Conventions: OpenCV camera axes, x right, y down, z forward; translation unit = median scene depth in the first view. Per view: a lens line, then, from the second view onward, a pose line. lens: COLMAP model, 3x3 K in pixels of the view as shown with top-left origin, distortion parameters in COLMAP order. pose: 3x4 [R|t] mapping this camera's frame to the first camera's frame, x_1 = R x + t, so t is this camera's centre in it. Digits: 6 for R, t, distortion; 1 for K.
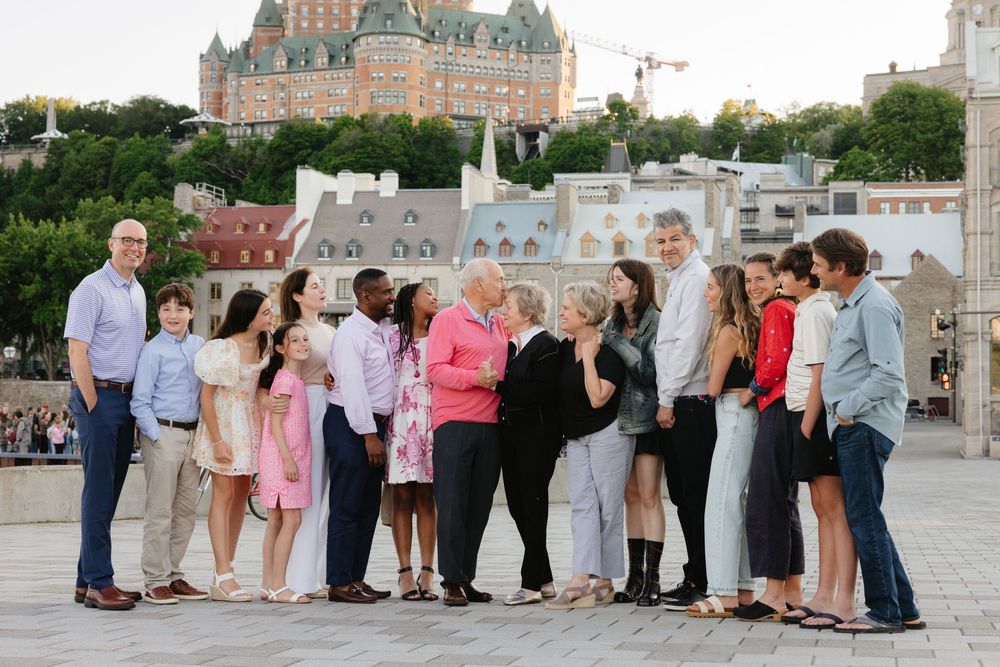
lens RADIAL K [[1685.1, 0, 509.9], [0, 1685.1, 329.8], [0, 0, 1]] dist [0.030472, 0.000000]
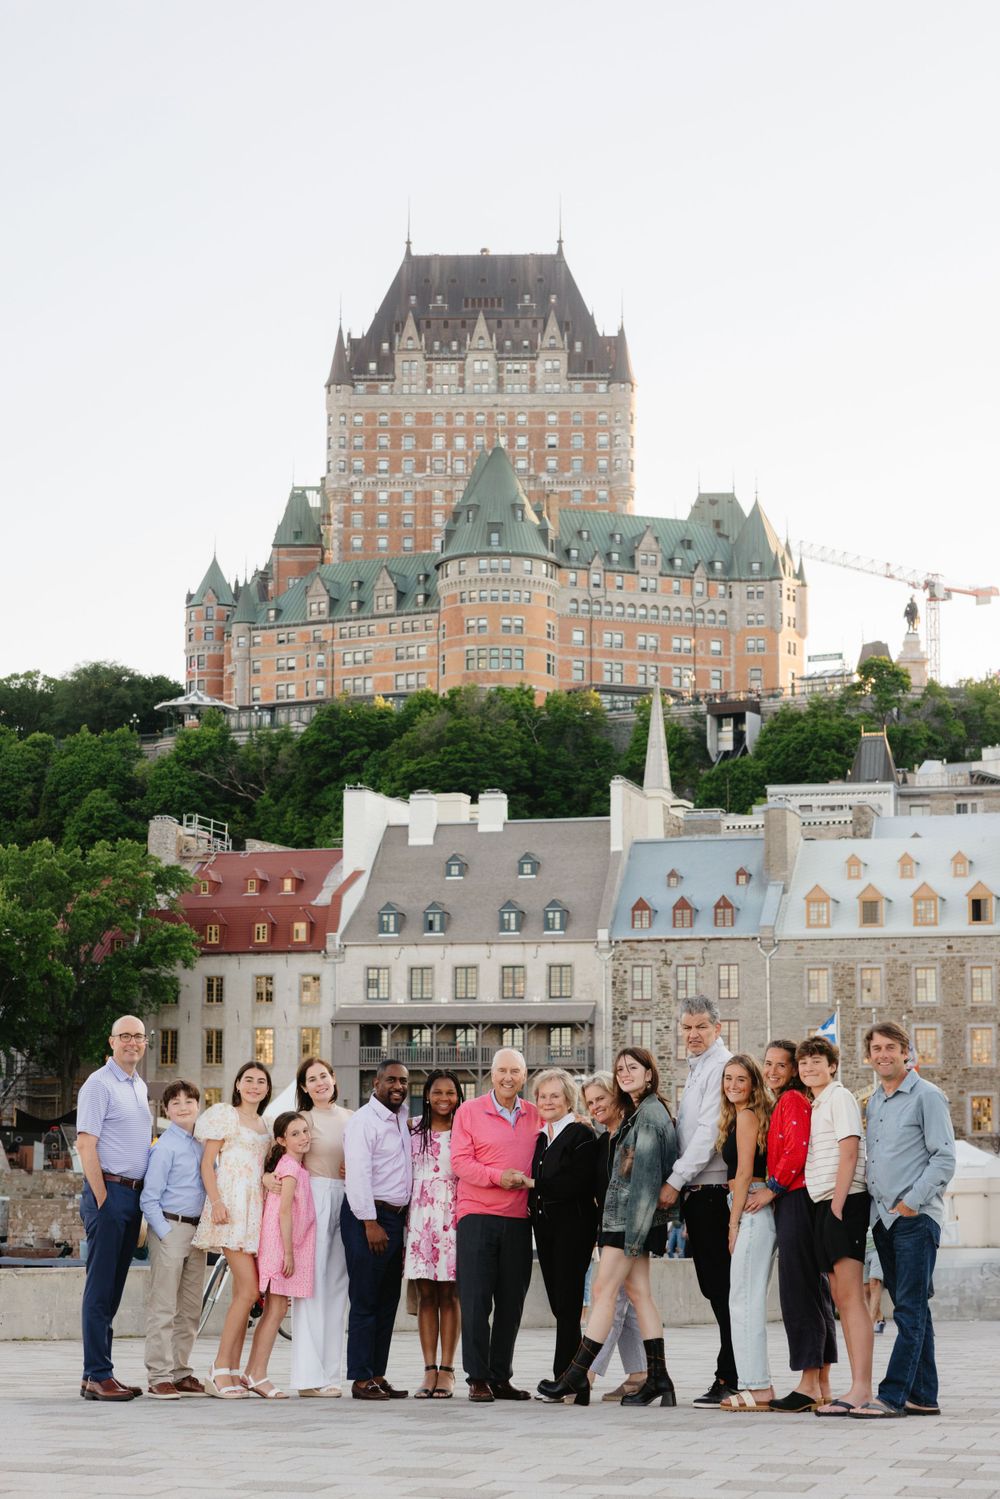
lens RADIAL K [[2983.6, 0, 495.2], [0, 2983.6, 742.7], [0, 0, 1]] dist [0.120202, 0.000000]
pose [[0.996964, -0.016956, -0.075995, 0.089618], [0.009521, 0.995225, -0.097146, -0.039641], [0.077279, 0.096127, 0.992365, -0.605713]]
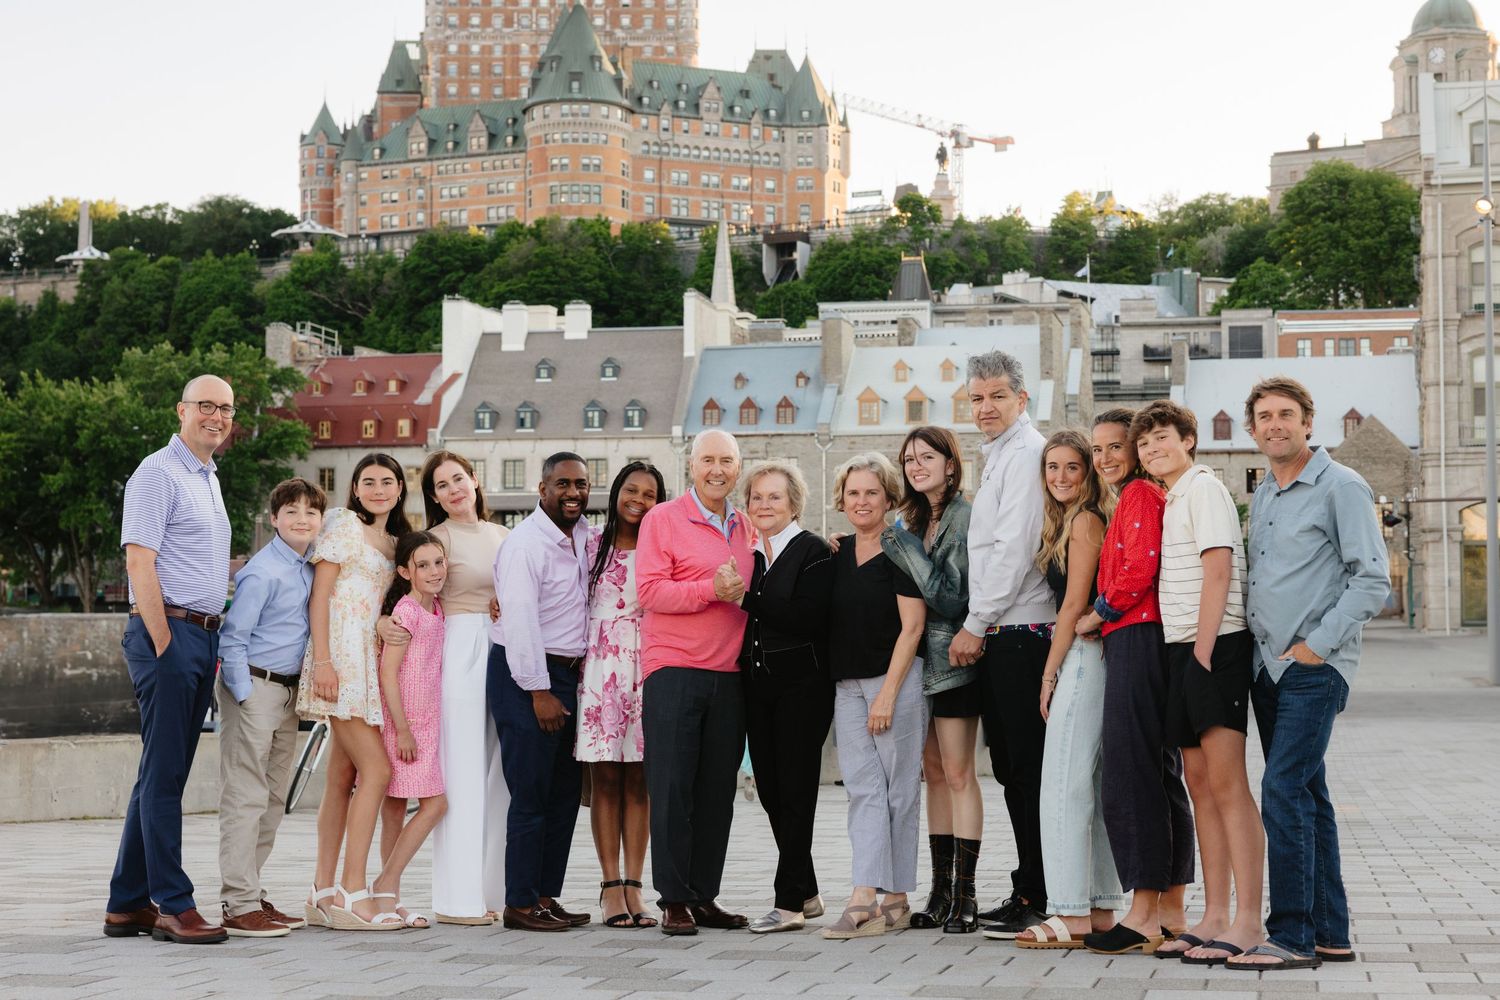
lens RADIAL K [[2527.6, 0, 750.1], [0, 2527.6, 507.3], [0, 0, 1]] dist [0.030472, 0.000000]
pose [[0.999932, -0.009962, -0.006102, 0.003731], [0.009912, 0.999918, -0.008115, -0.001598], [0.006182, 0.008054, 0.999948, -0.025281]]
